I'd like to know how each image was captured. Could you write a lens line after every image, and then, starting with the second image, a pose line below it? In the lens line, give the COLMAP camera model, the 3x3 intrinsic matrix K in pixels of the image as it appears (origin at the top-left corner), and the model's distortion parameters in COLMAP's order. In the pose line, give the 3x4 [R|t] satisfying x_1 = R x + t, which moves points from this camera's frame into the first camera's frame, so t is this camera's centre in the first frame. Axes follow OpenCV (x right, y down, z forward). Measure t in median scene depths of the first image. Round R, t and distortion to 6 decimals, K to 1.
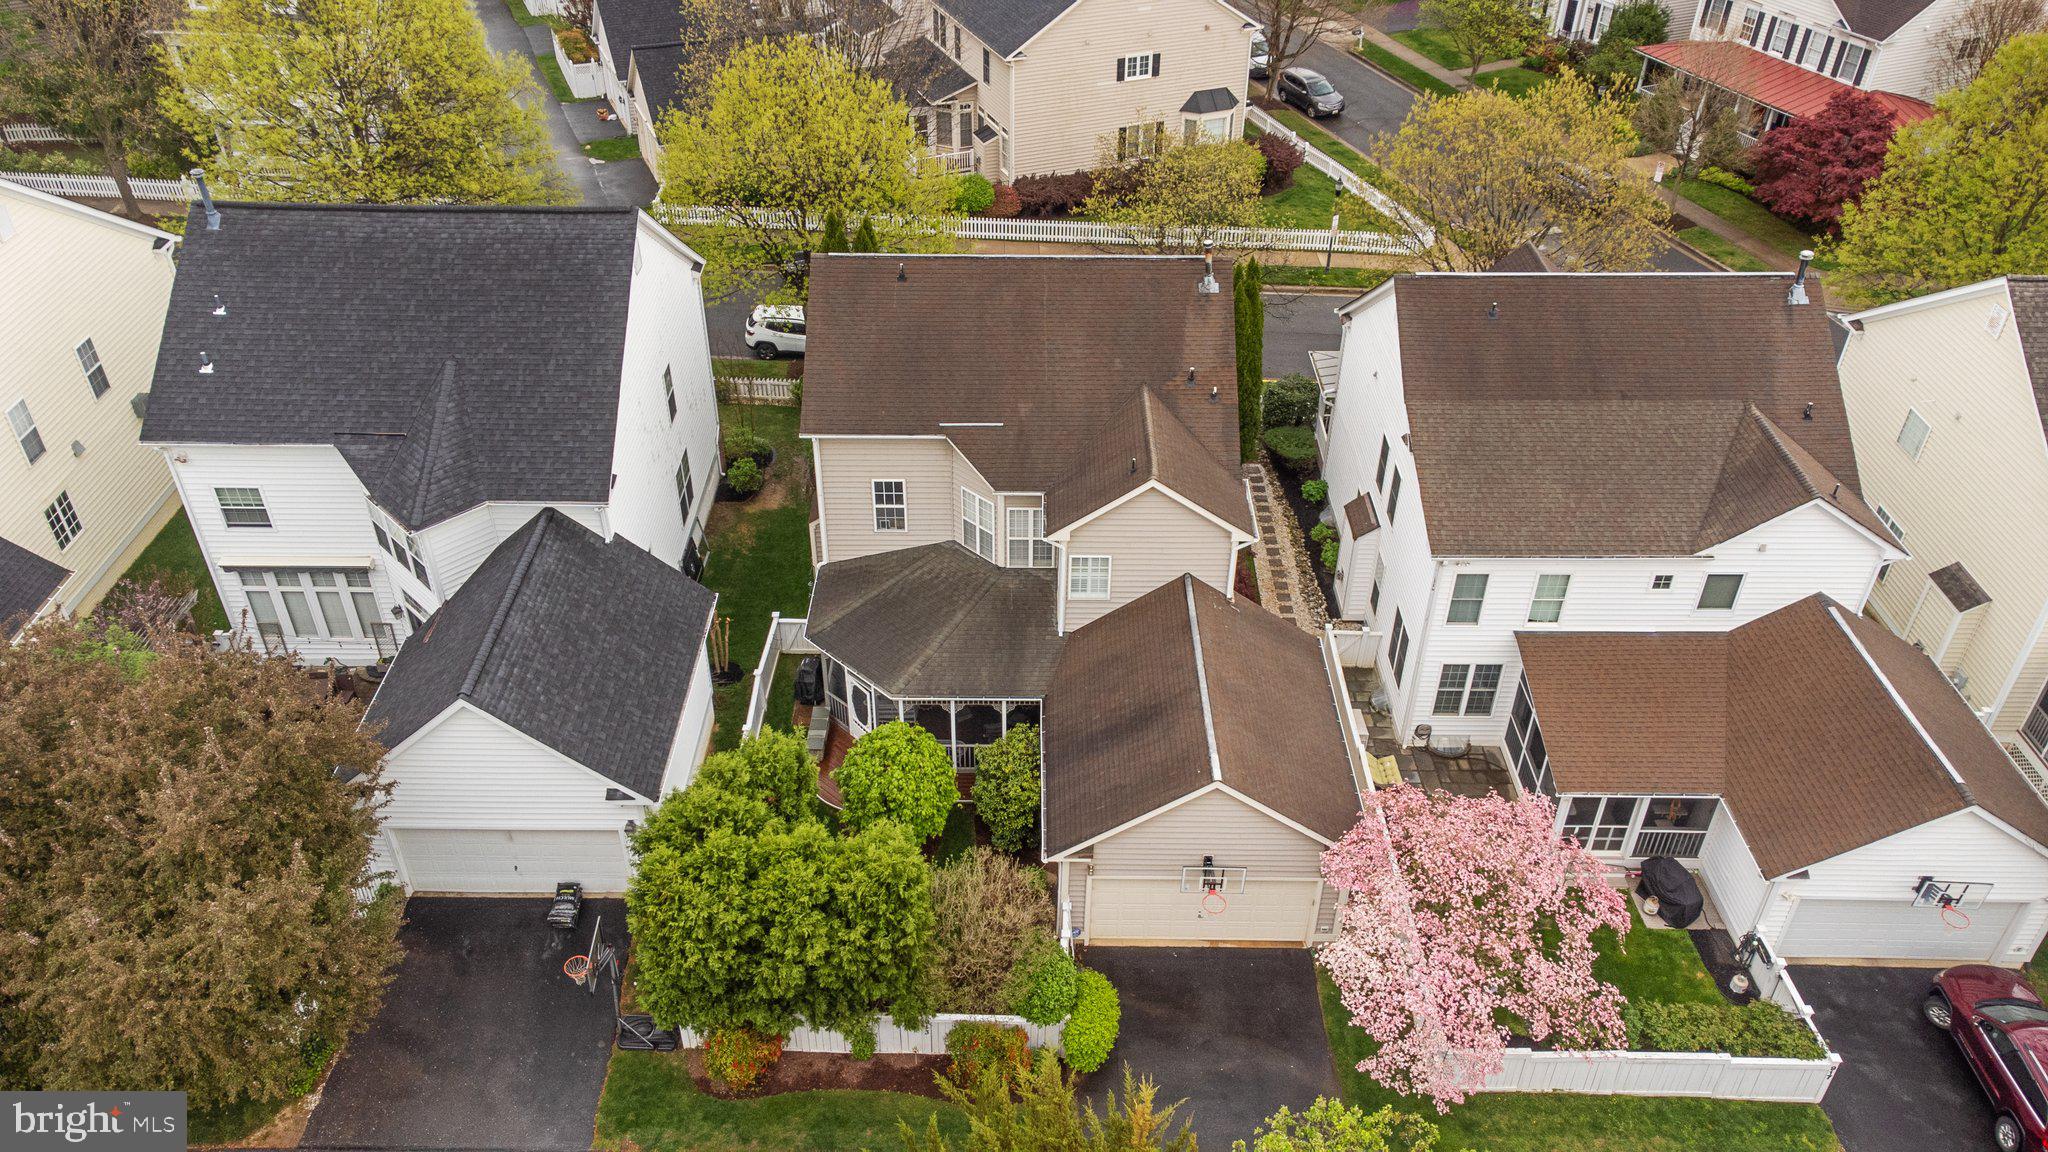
lens RADIAL K [[1552.4, 0, 1030.0], [0, 1552.4, 576.8], [0, 0, 1]] dist [-0.008202, 0.106000]
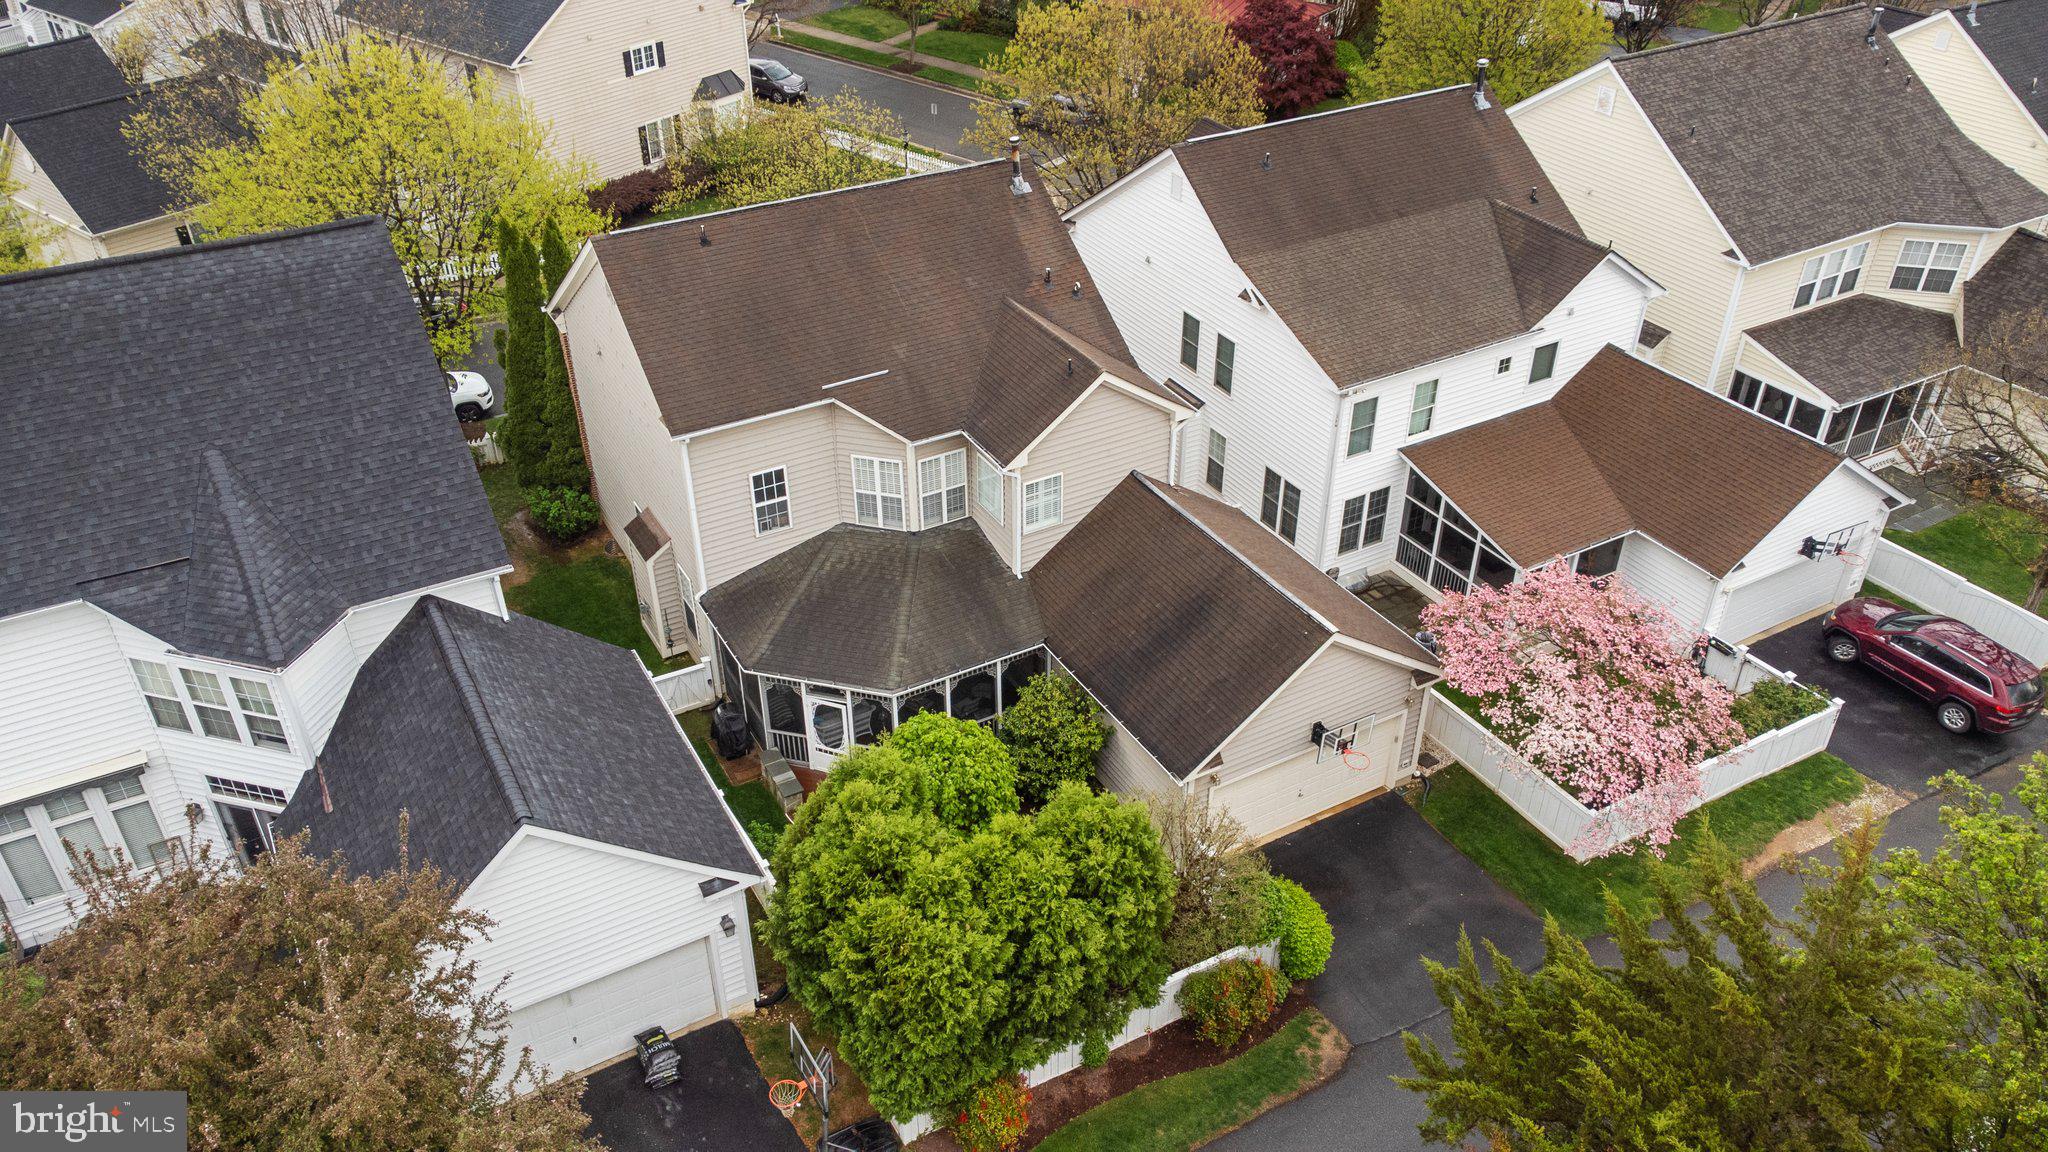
lens RADIAL K [[1552.4, 0, 1030.0], [0, 1552.4, 576.8], [0, 0, 1]] dist [-0.008202, 0.106000]
pose [[0.865633, -0.284340, 0.412104, -0.349883], [0.299711, 0.953607, 0.028411, 0.013493], [-0.401063, 0.098919, 0.910694, 0.170003]]
